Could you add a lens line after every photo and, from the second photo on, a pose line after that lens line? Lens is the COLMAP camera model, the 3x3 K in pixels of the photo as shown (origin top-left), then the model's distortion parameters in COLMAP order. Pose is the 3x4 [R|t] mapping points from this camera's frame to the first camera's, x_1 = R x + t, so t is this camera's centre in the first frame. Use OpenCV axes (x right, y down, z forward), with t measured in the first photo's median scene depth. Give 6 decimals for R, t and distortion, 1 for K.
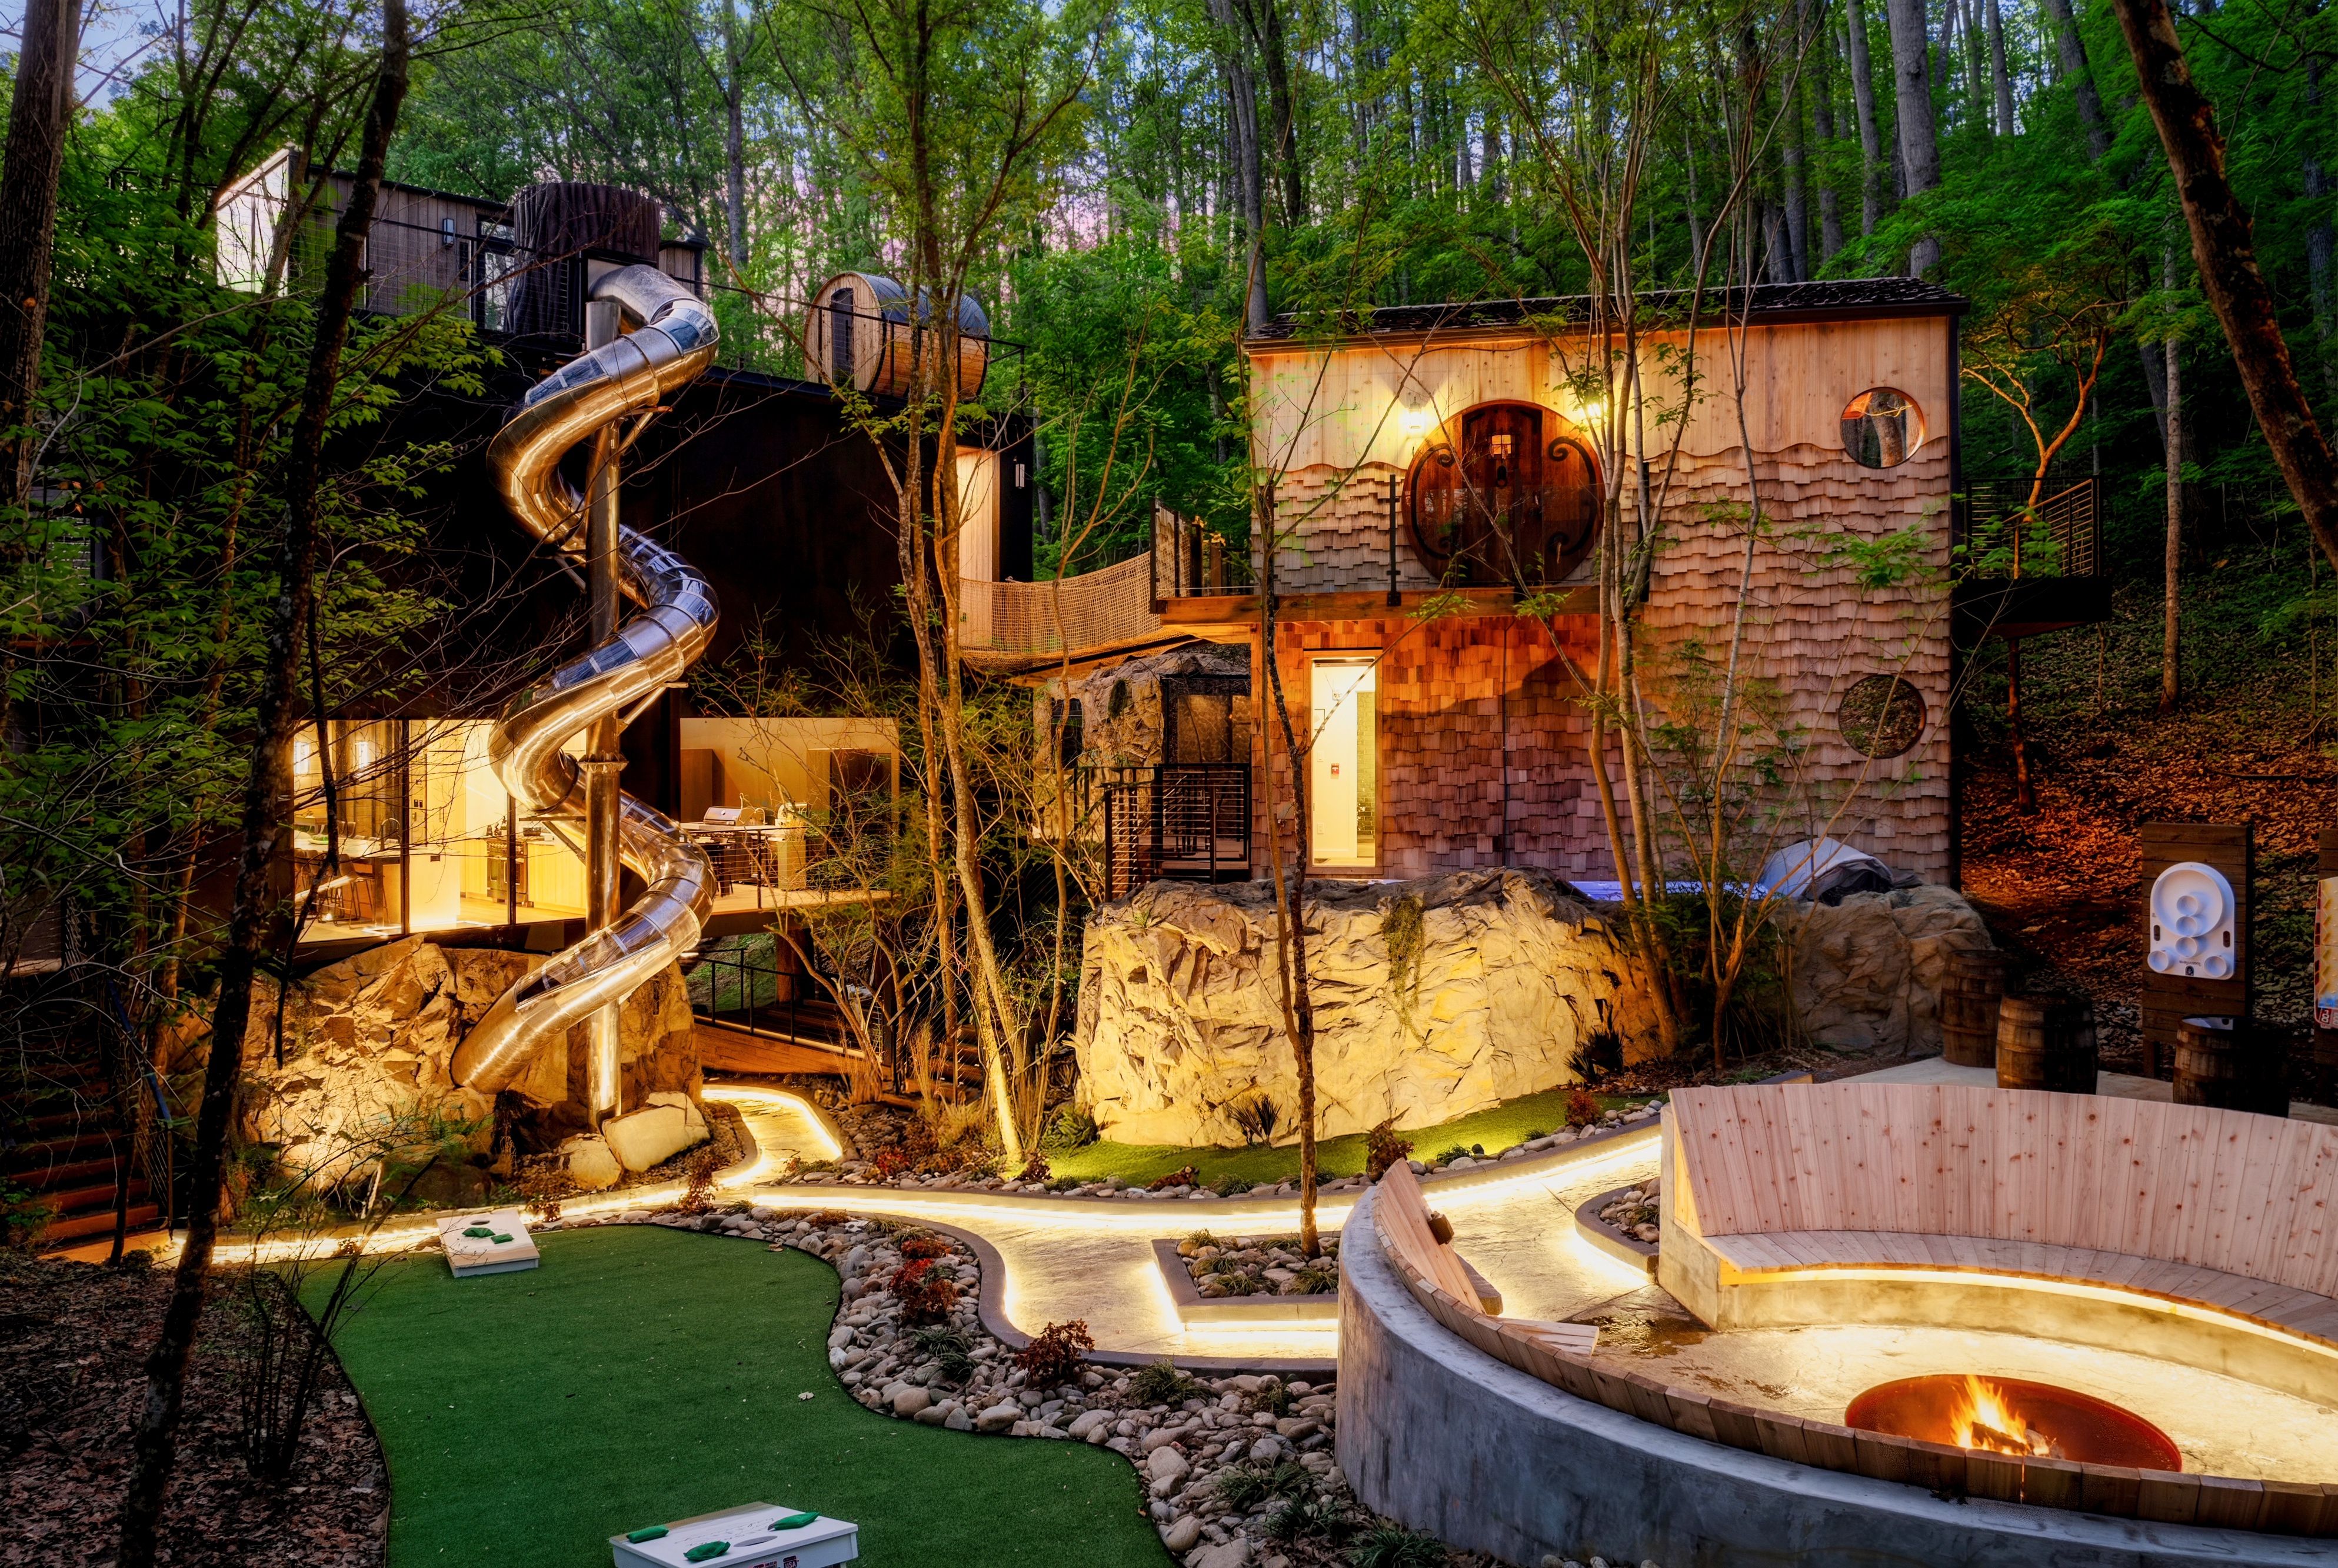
lens RADIAL K [[1660.0, 0, 1125.3], [0, 1660.0, 770.3], [0, 0, 1]] dist [-0.028529, -0.004894]
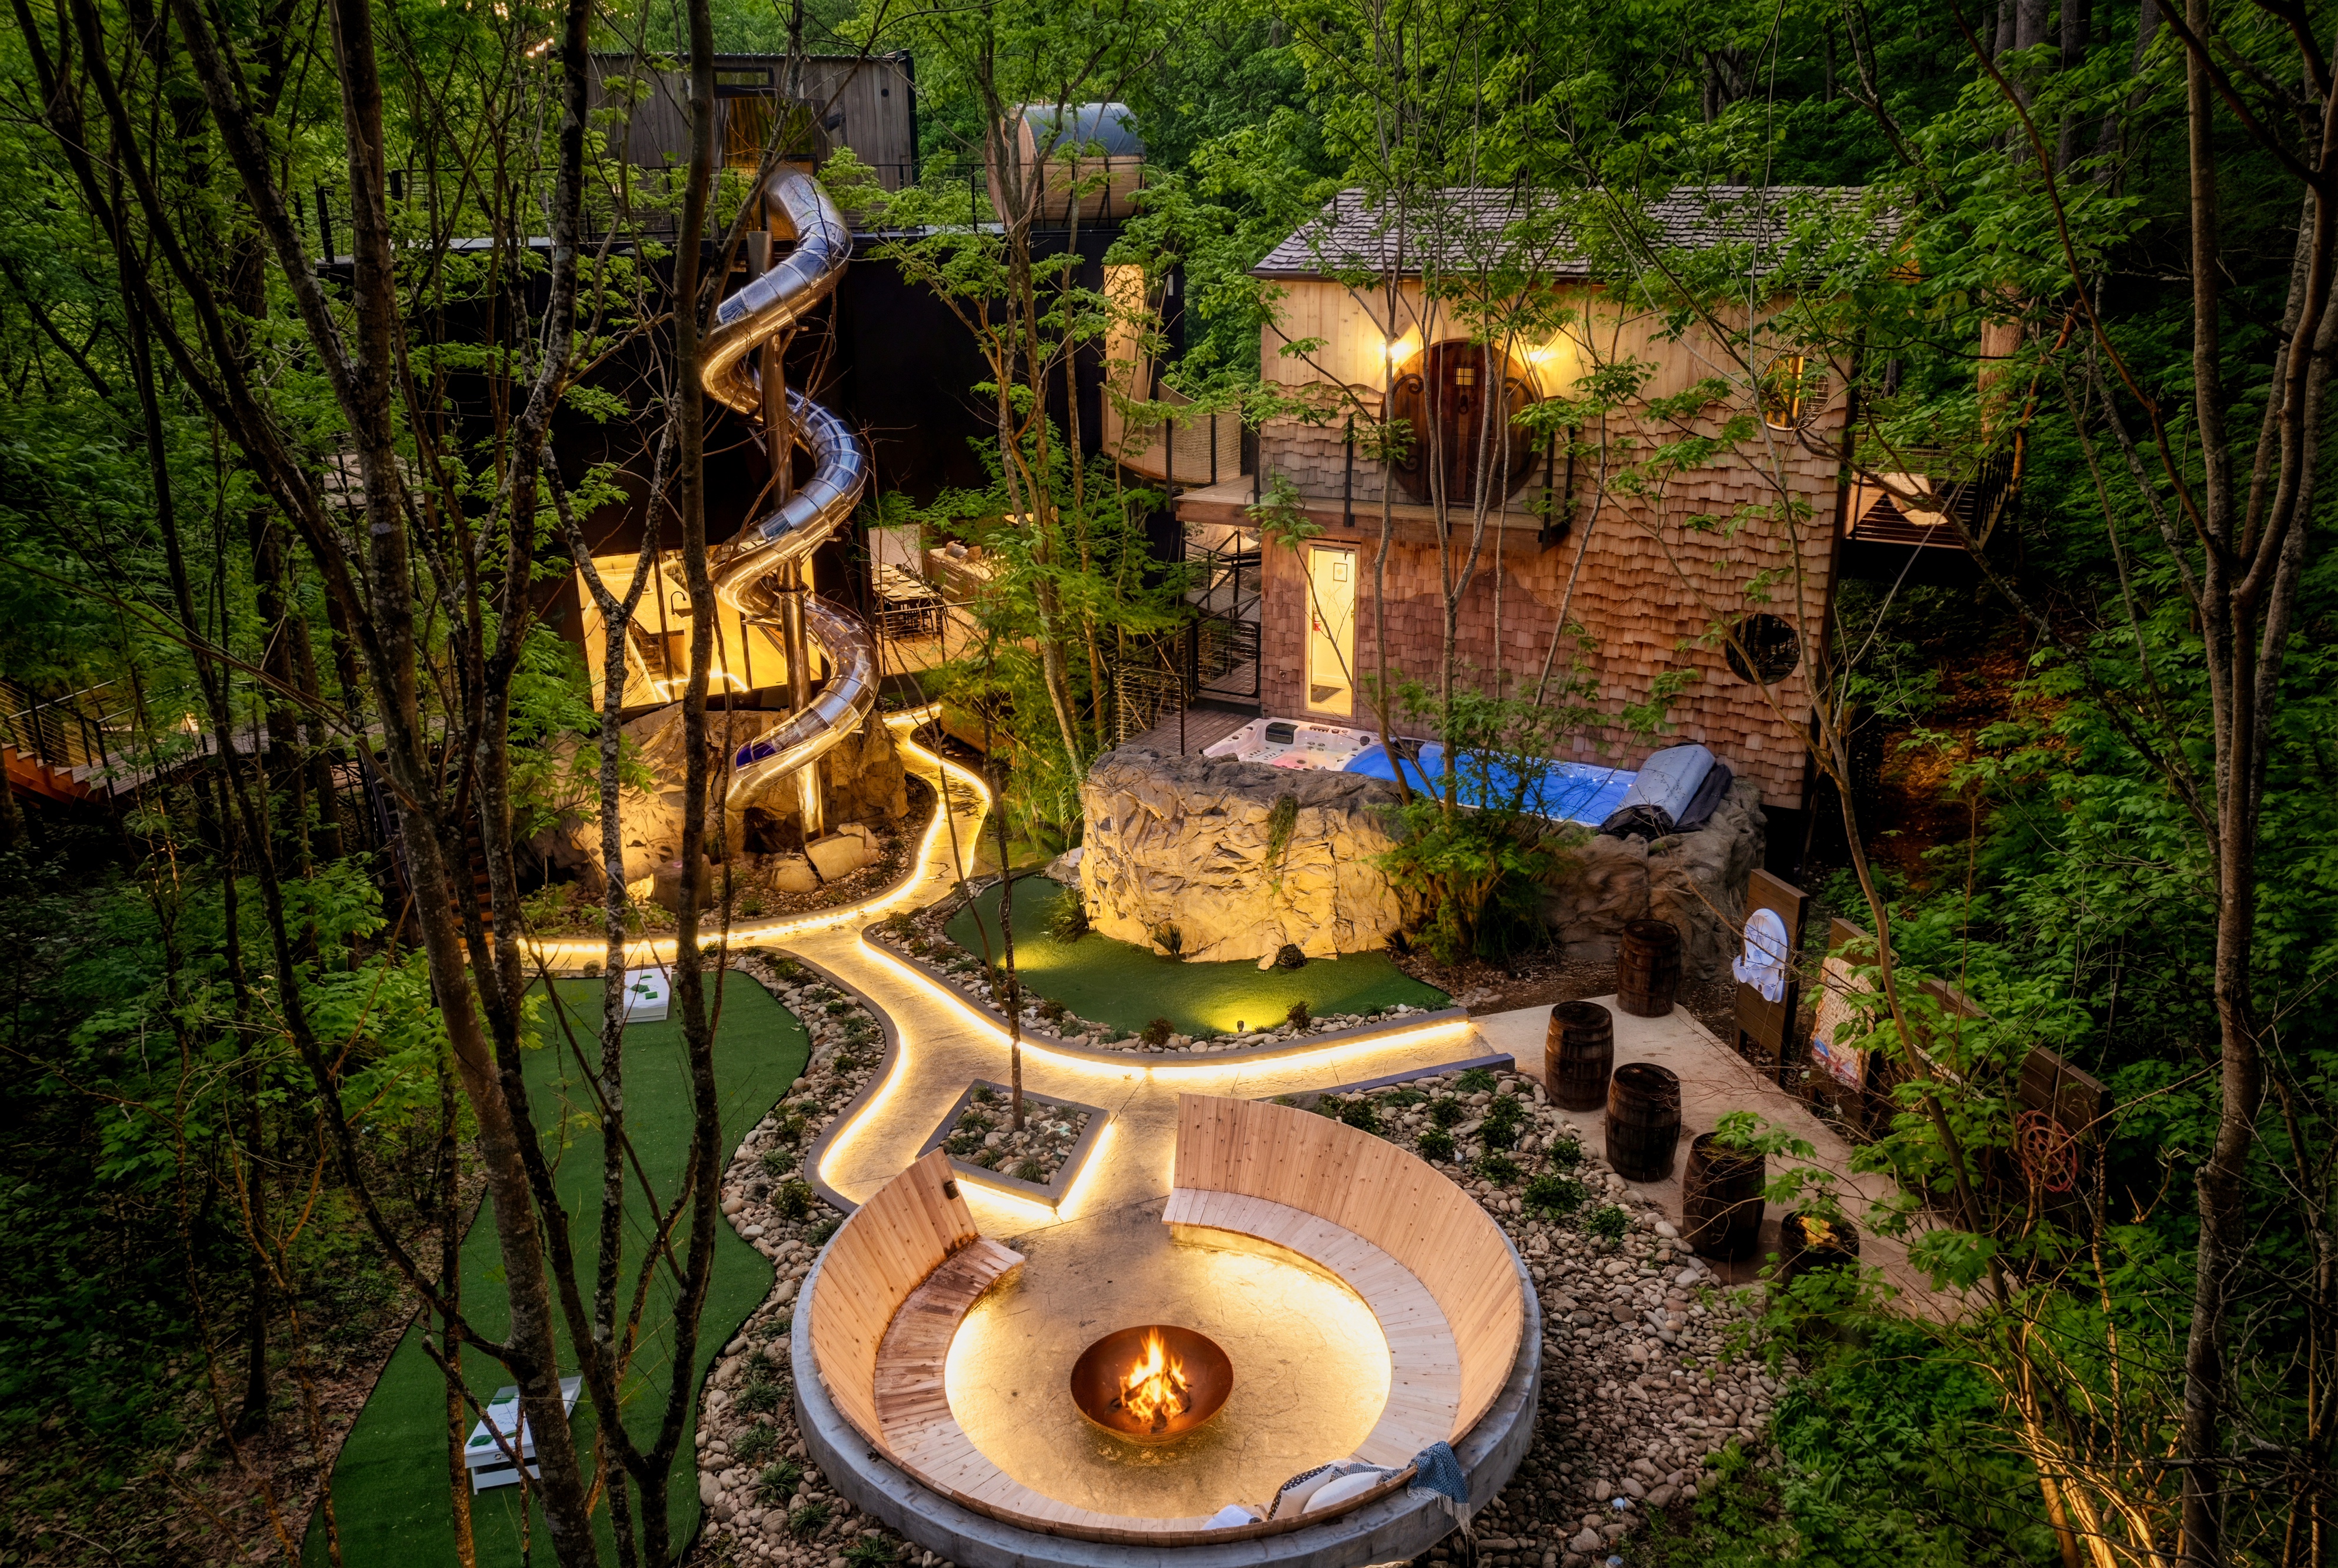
lens RADIAL K [[1660.0, 0, 1163.4], [0, 1660.0, 789.5], [0, 0, 1]] dist [-0.028529, -0.004894]
pose [[0.957049, 0.093665, -0.274378, 0.371273], [0.004156, 0.941848, 0.336015, -0.315321], [0.289895, -0.322723, 0.901005, -0.174829]]
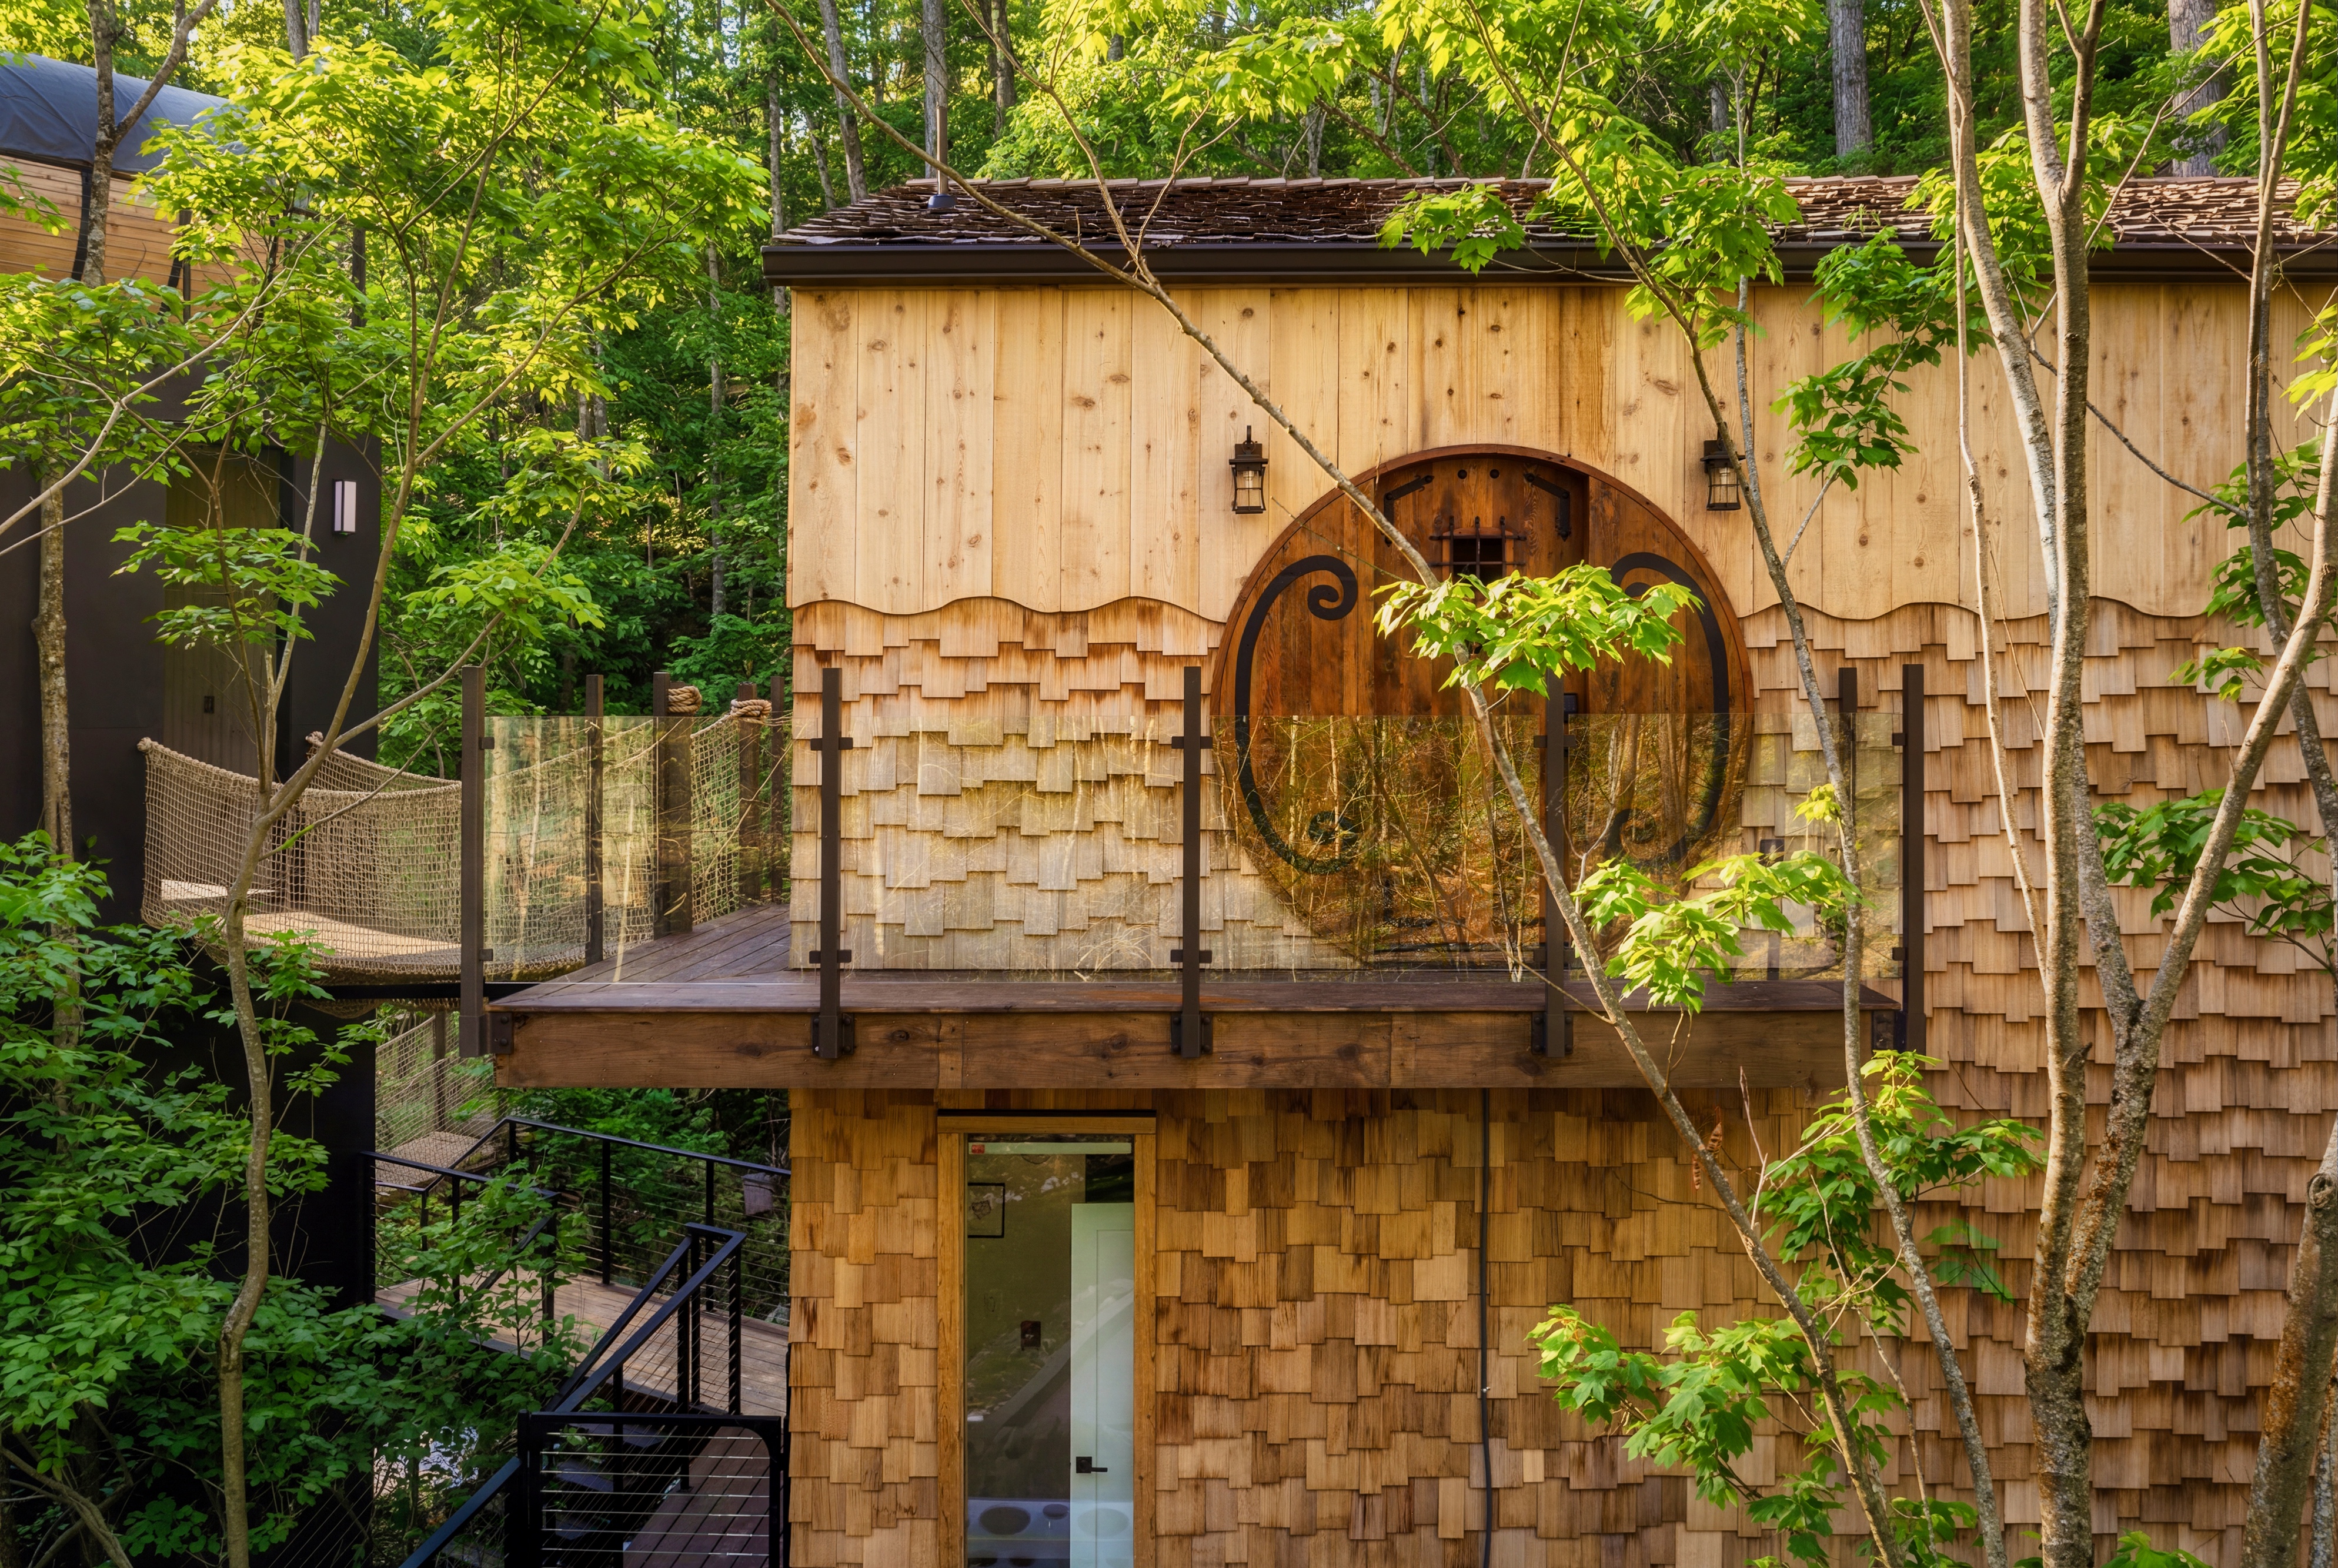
lens RADIAL K [[1660.1, 0, 1166.4], [0, 1660.1, 781.1], [0, 0, 1]] dist [-0.028529, -0.004894]
pose [[0.979422, 0.007021, 0.201699, 0.086075], [-0.003959, 0.999871, -0.015583, -0.143681], [-0.201782, 0.014464, 0.979324, 0.661614]]
